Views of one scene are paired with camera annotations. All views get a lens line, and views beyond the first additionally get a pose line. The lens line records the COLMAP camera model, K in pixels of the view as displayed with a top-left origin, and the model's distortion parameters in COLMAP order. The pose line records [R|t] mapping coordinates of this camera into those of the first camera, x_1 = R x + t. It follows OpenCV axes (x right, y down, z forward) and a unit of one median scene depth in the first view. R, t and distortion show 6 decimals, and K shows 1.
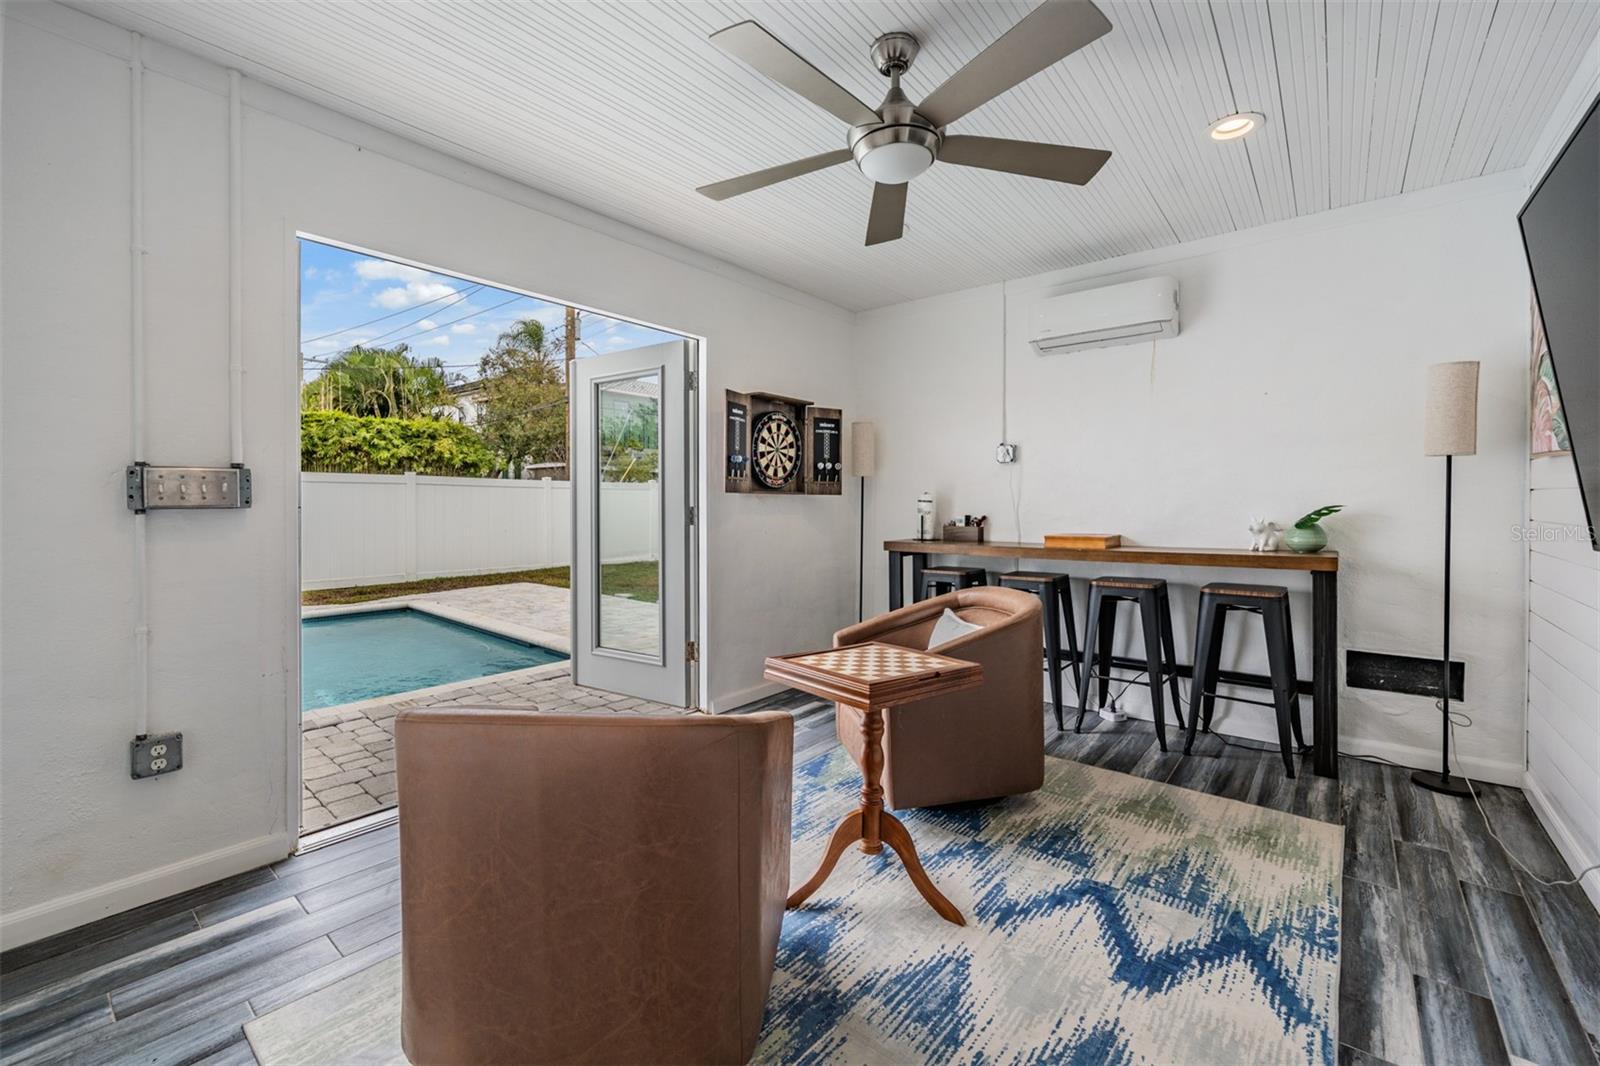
lens RADIAL K [[668.5, 0, 805.9], [0, 668.5, 513.2], [0, 0, 1]] dist [0.000630, 0.000089]
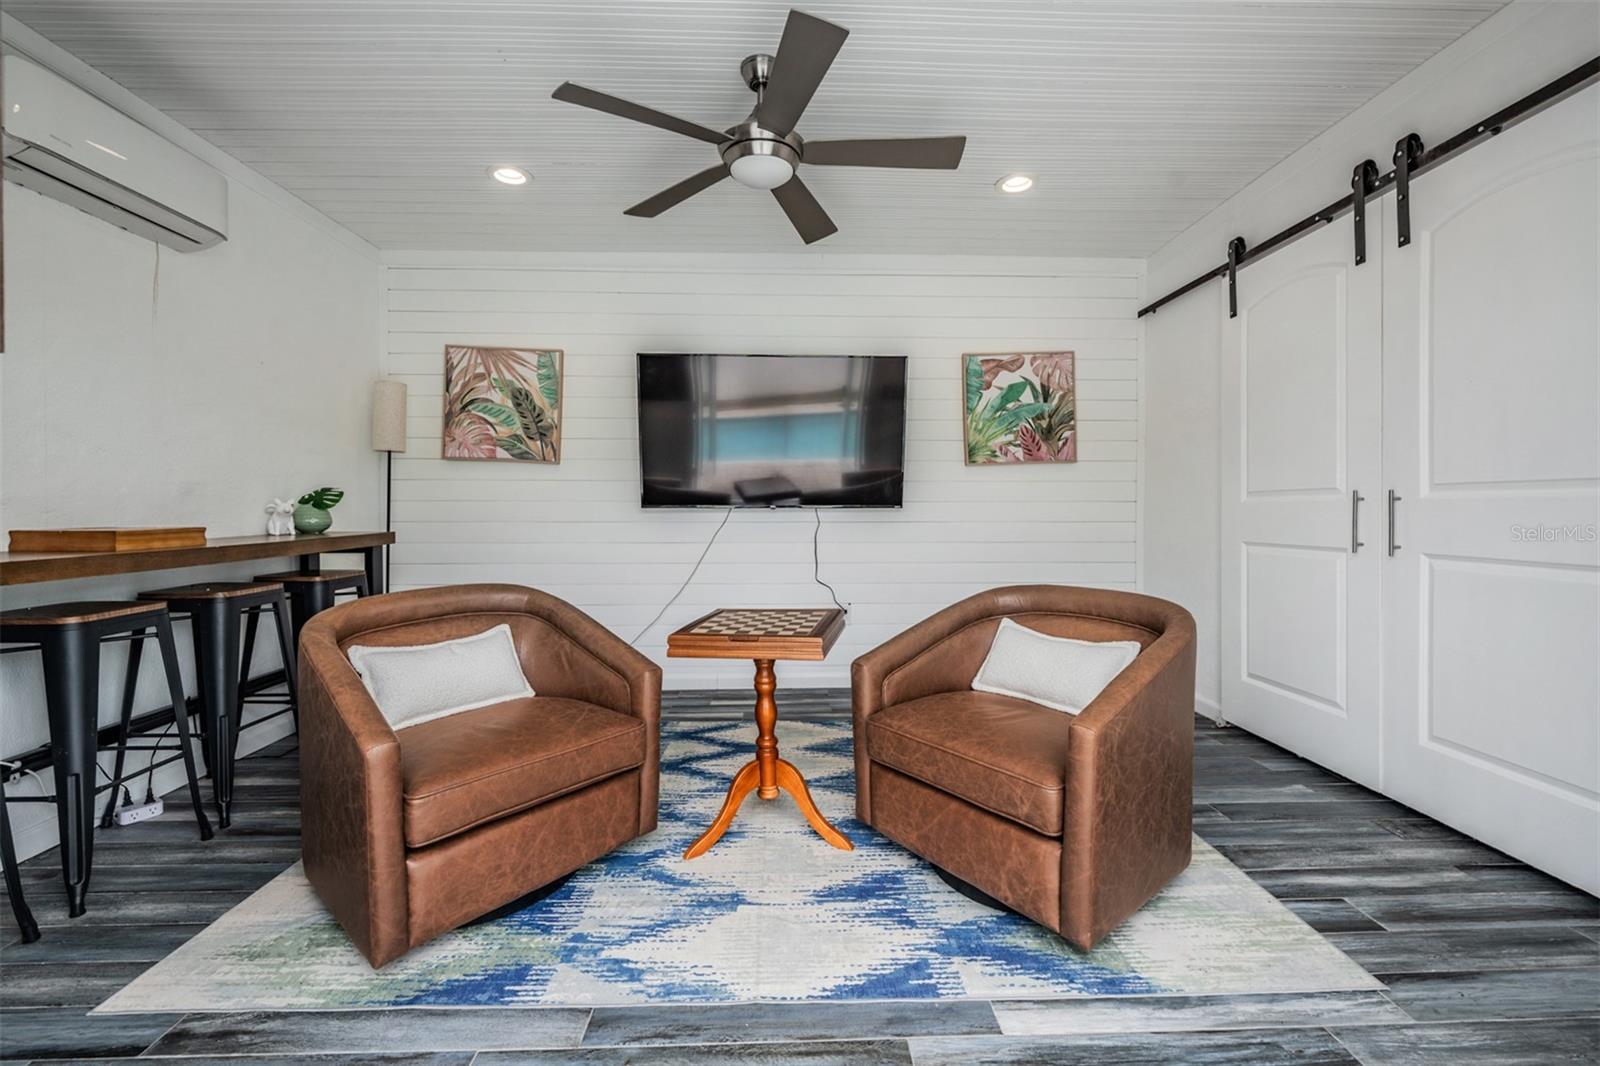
lens RADIAL K [[668.5, 0, 805.9], [0, 668.5, 513.2], [0, 0, 1]] dist [0.000630, 0.000089]
pose [[-0.649534, 0.011086, 0.760252, -0.150392], [0.039595, 0.999030, 0.019261, 0.010039], [-0.759301, 0.042613, -0.649343, 0.328560]]
